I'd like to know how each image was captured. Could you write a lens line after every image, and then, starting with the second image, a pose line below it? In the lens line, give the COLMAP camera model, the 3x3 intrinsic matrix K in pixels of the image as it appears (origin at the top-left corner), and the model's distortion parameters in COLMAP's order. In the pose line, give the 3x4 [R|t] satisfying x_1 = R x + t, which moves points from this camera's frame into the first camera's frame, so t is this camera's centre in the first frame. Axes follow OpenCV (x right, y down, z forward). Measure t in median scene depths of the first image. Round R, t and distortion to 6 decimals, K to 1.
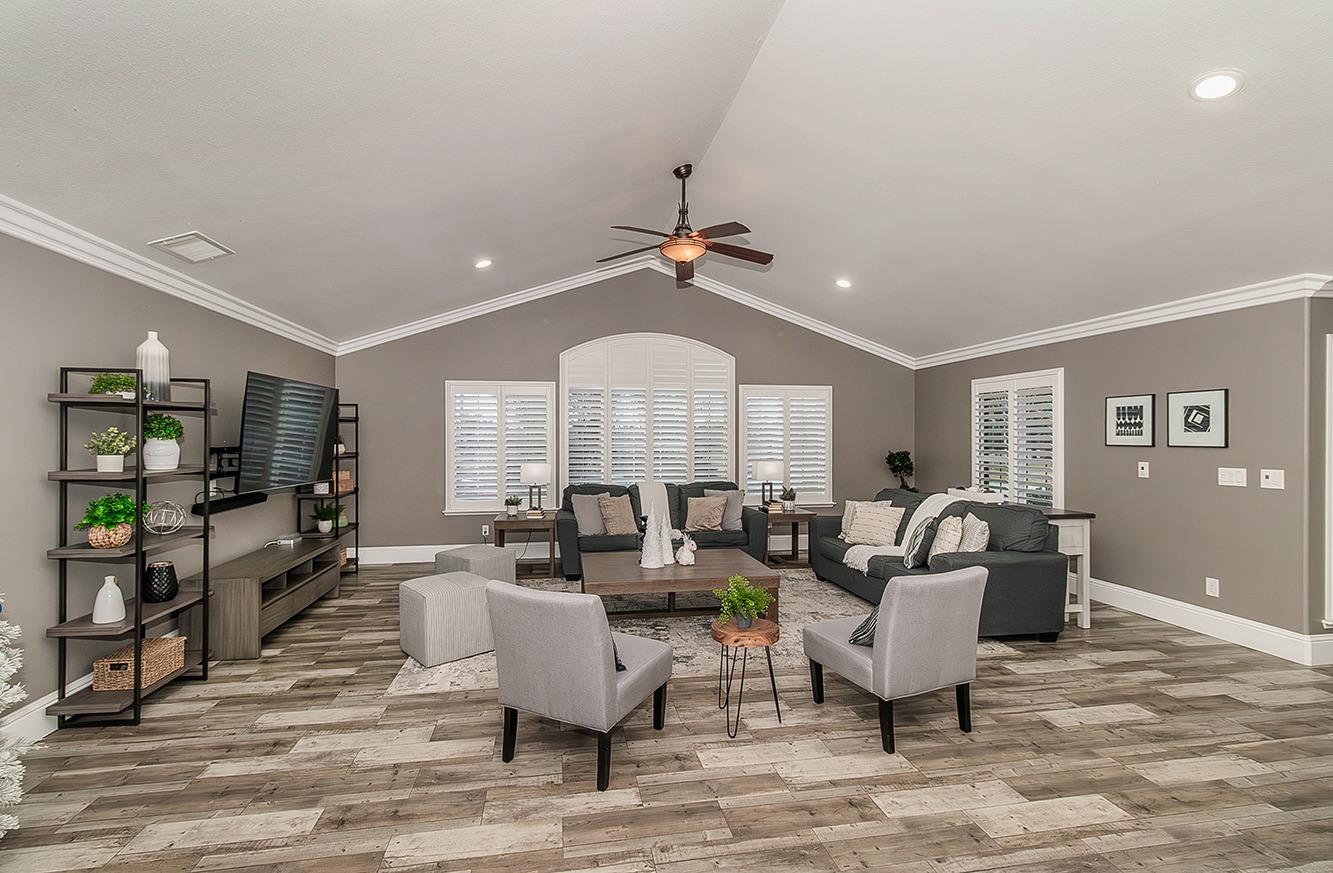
lens RADIAL K [[603.3, 0, 666.1], [0, 603.3, 437.7], [0, 0, 1]] dist [0.000537, 0.001057]
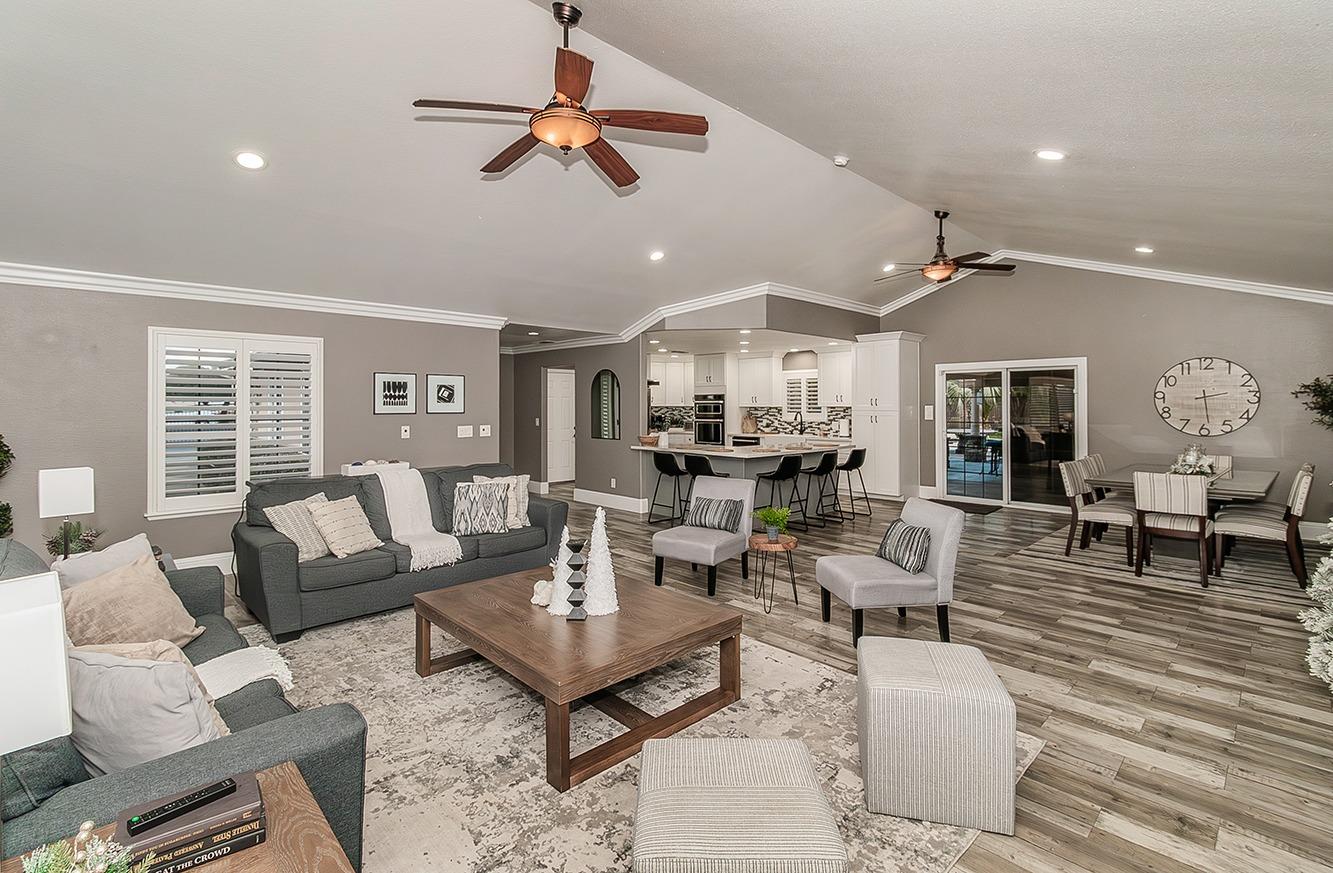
lens RADIAL K [[603.3, 0, 662.1], [0, 603.3, 400.7], [0, 0, 1]] dist [0.000537, 0.001057]
pose [[-0.549700, 0.004514, 0.835350, -0.680058], [0.004130, 0.999988, -0.002687, -0.009270], [-0.835352, 0.001973, -0.549712, 1.476031]]
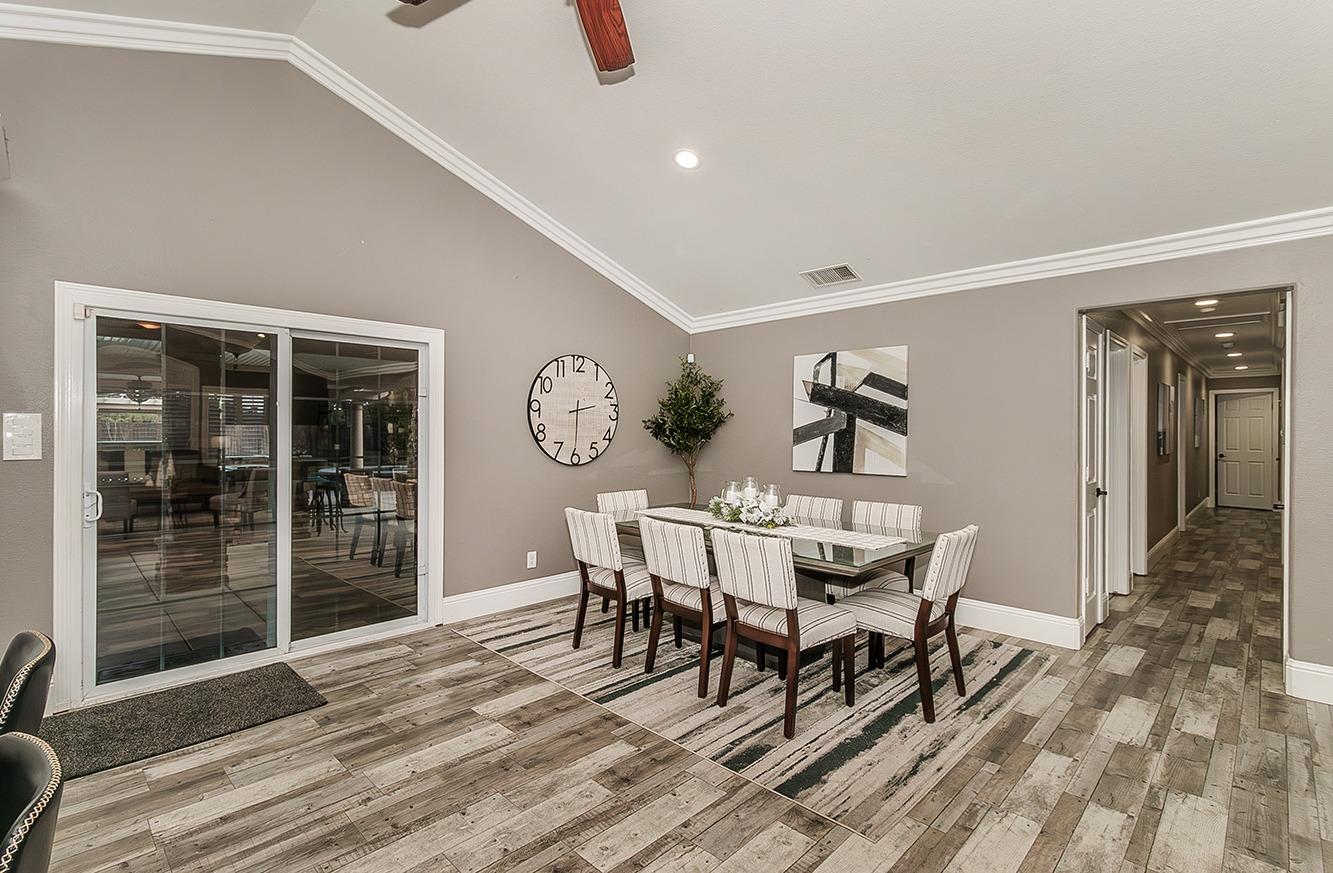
lens RADIAL K [[603.3, 0, 662.4], [0, 603.3, 443.7], [0, 0, 1]] dist [0.000537, 0.001057]
pose [[-0.816239, 0.006476, -0.577678, 0.449497], [-0.007866, 0.999720, 0.022320, 0.020249], [0.577661, 0.022763, -0.815959, 0.379674]]
